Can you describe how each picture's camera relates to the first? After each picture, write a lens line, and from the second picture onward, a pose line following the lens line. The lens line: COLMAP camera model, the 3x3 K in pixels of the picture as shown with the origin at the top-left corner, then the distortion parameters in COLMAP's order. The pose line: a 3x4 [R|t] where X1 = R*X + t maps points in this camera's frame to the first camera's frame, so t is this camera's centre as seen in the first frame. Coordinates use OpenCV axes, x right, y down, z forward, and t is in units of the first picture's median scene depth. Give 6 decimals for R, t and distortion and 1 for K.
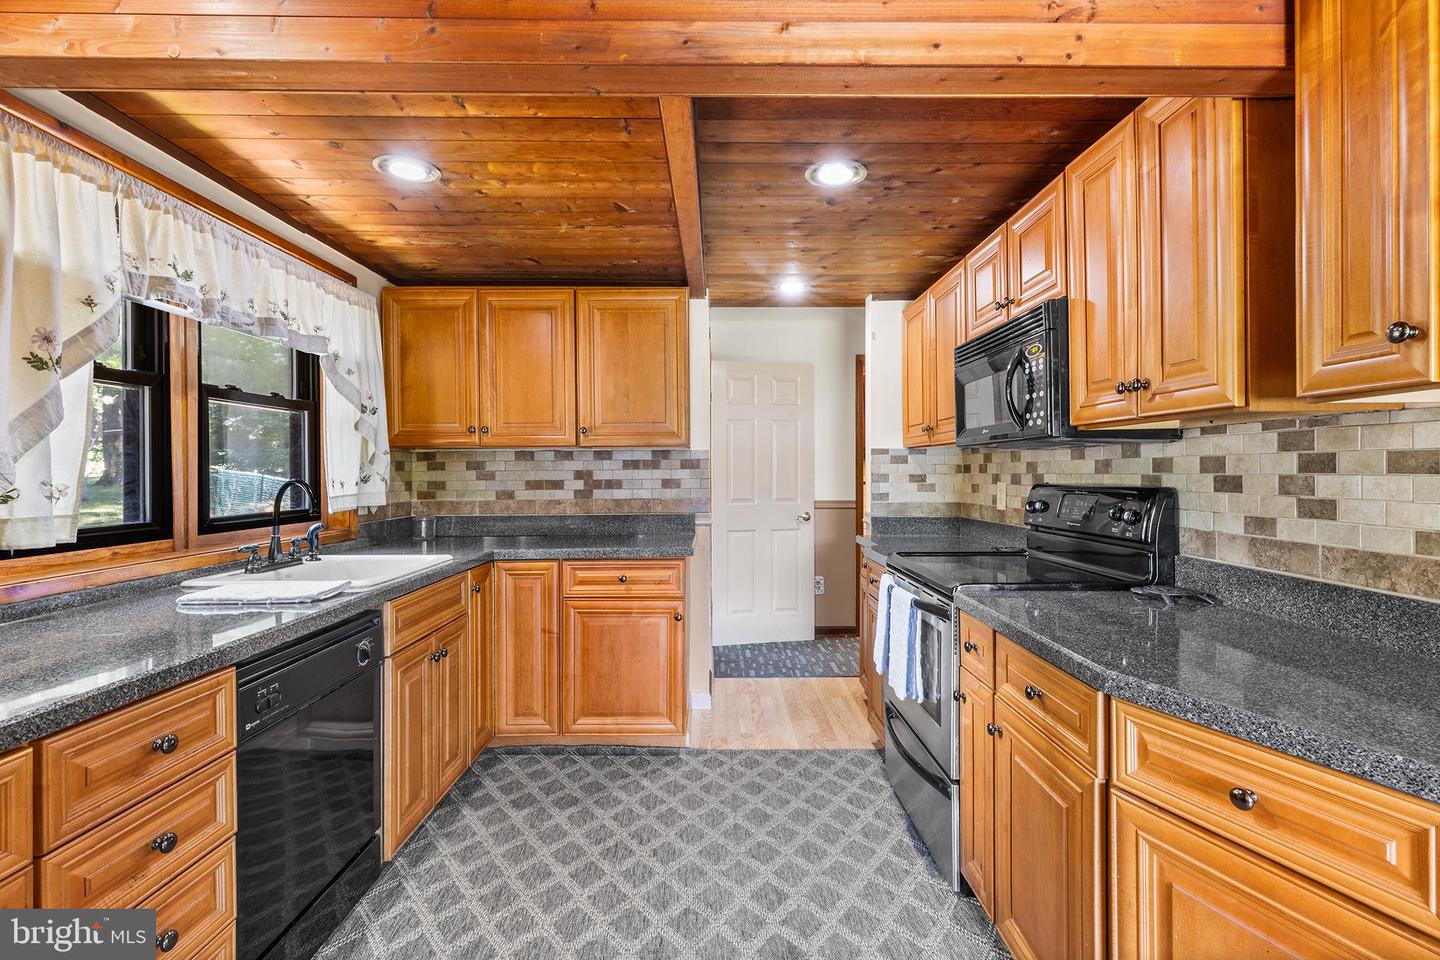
lens RADIAL K [[655.3, 0, 724.1], [0, 655.3, 473.2], [0, 0, 1]] dist [0.000548, -0.000338]
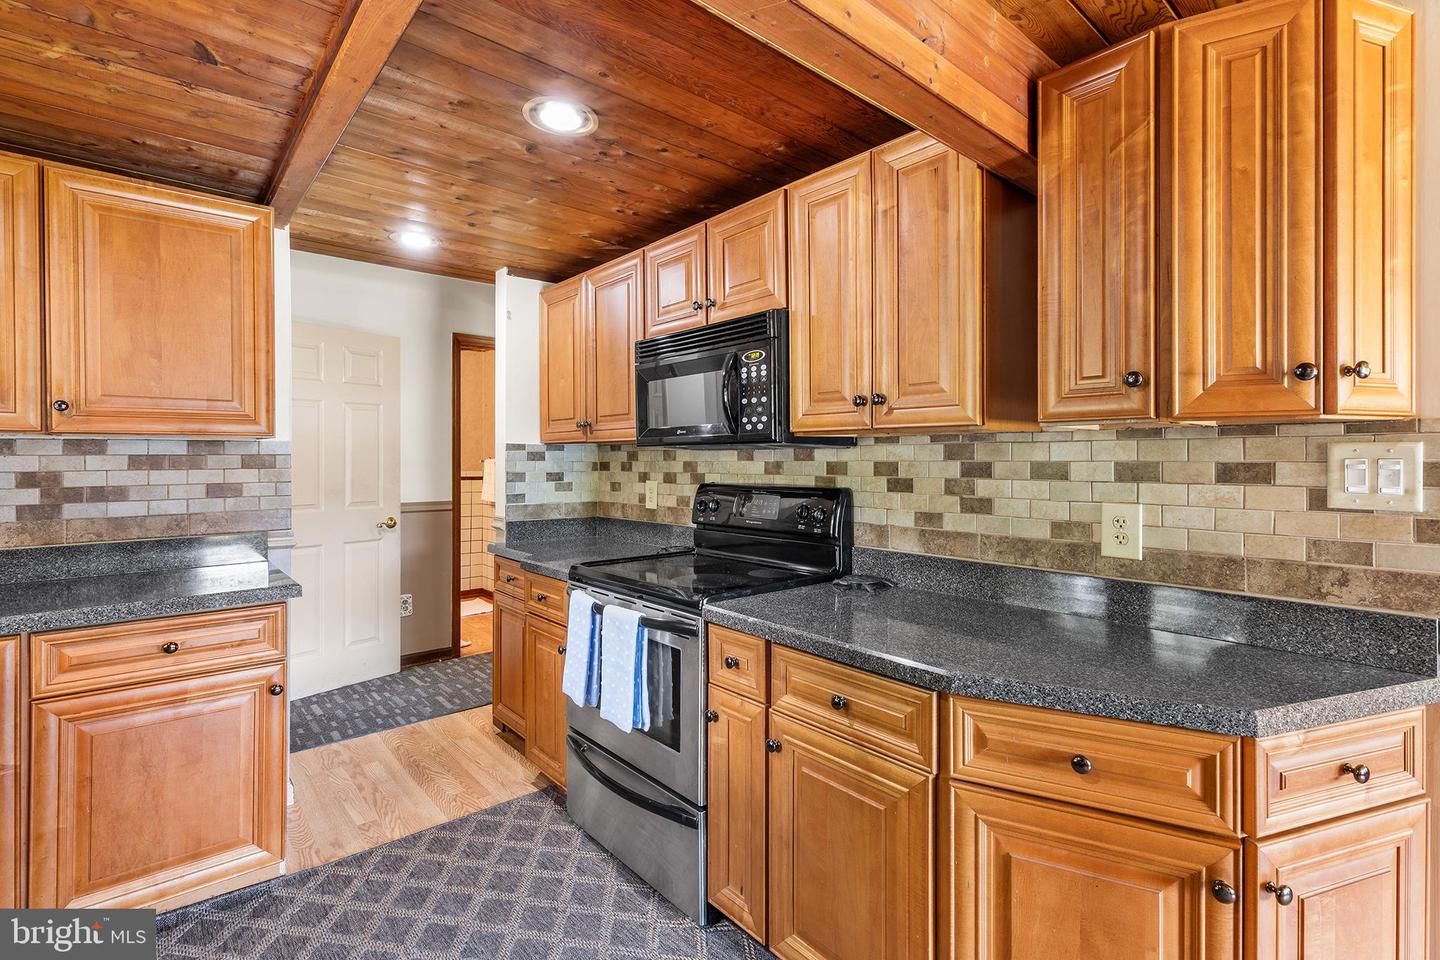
lens RADIAL K [[664.7, 0, 725.4], [0, 664.7, 460.0], [0, 0, 1]] dist [0.002989, -0.000096]
pose [[0.762748, 0.002352, 0.646692, -0.215468], [0.000274, 0.999992, -0.003959, -0.020639], [-0.646696, 0.003197, 0.762741, 0.228545]]
